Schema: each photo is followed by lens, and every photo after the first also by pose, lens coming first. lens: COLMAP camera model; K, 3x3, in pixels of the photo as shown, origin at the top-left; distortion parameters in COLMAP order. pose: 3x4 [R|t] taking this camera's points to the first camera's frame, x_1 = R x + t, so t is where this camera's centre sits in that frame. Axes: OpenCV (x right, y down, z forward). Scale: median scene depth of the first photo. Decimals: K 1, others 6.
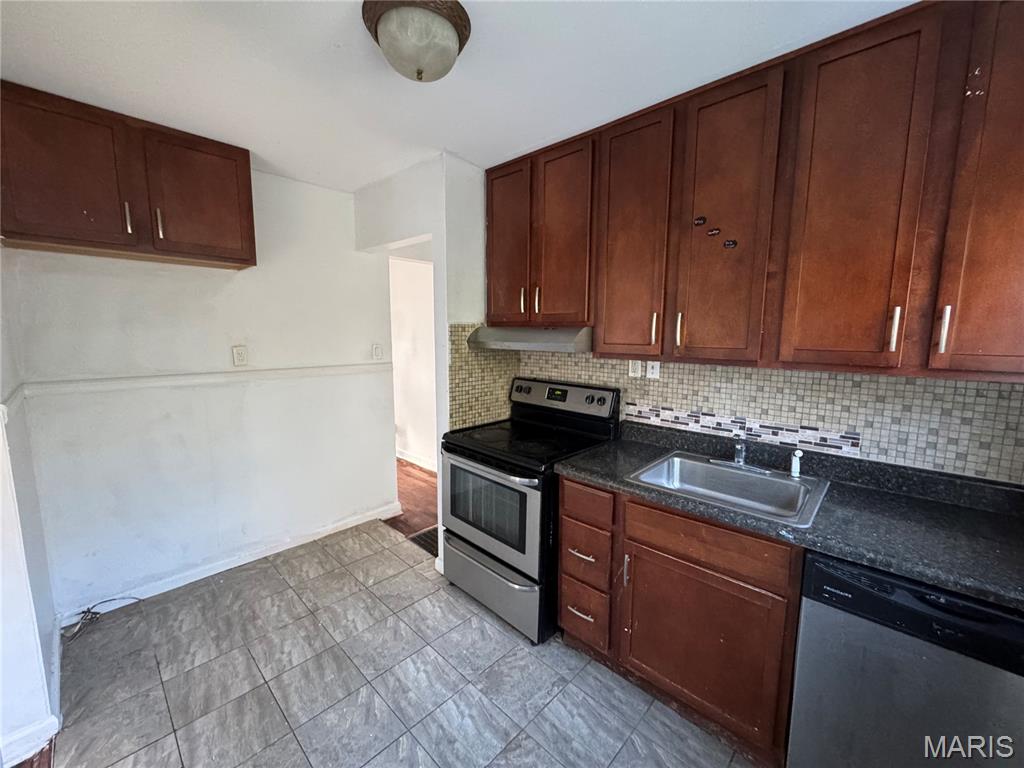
lens RADIAL K [[410.9, 0, 512.0], [0, 410.9, 384.0], [0, 0, 1]] dist [0.000691, 0.000074]
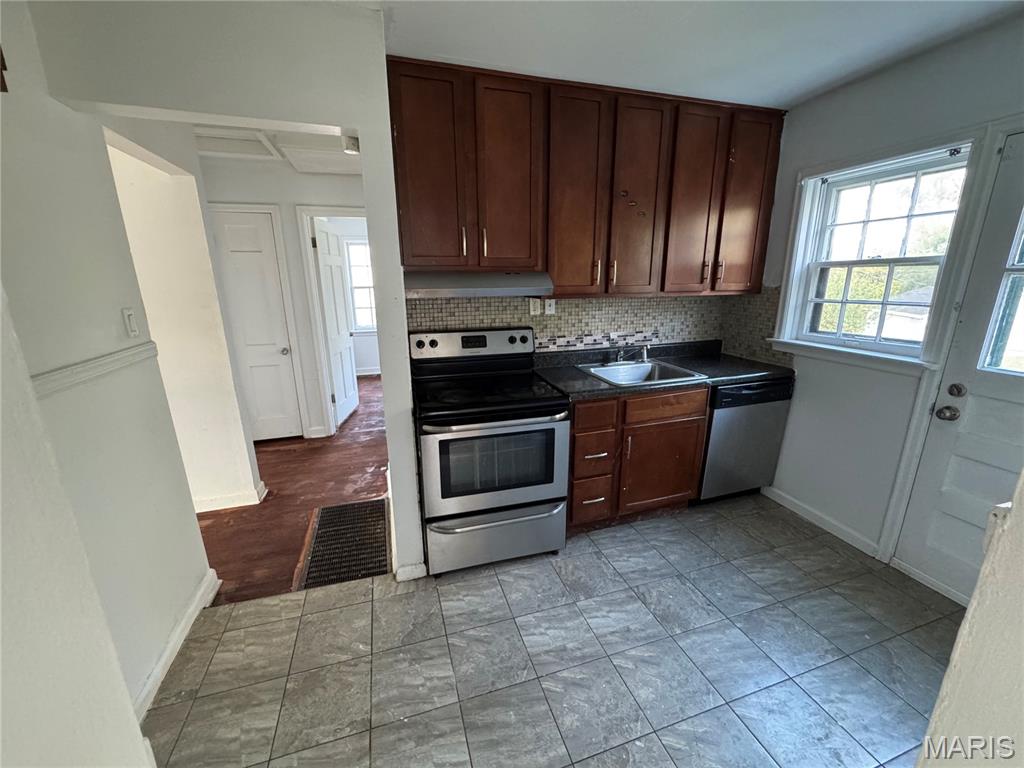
lens RADIAL K [[411.3, 0, 512.0], [0, 411.3, 384.0], [0, 0, 1]] dist [-0.001398, 0.000011]
pose [[0.480522, -0.236906, 0.844378, -0.859477], [0.123035, 0.971510, 0.202559, -0.078967], [-0.868309, 0.006554, 0.495980, 0.522800]]
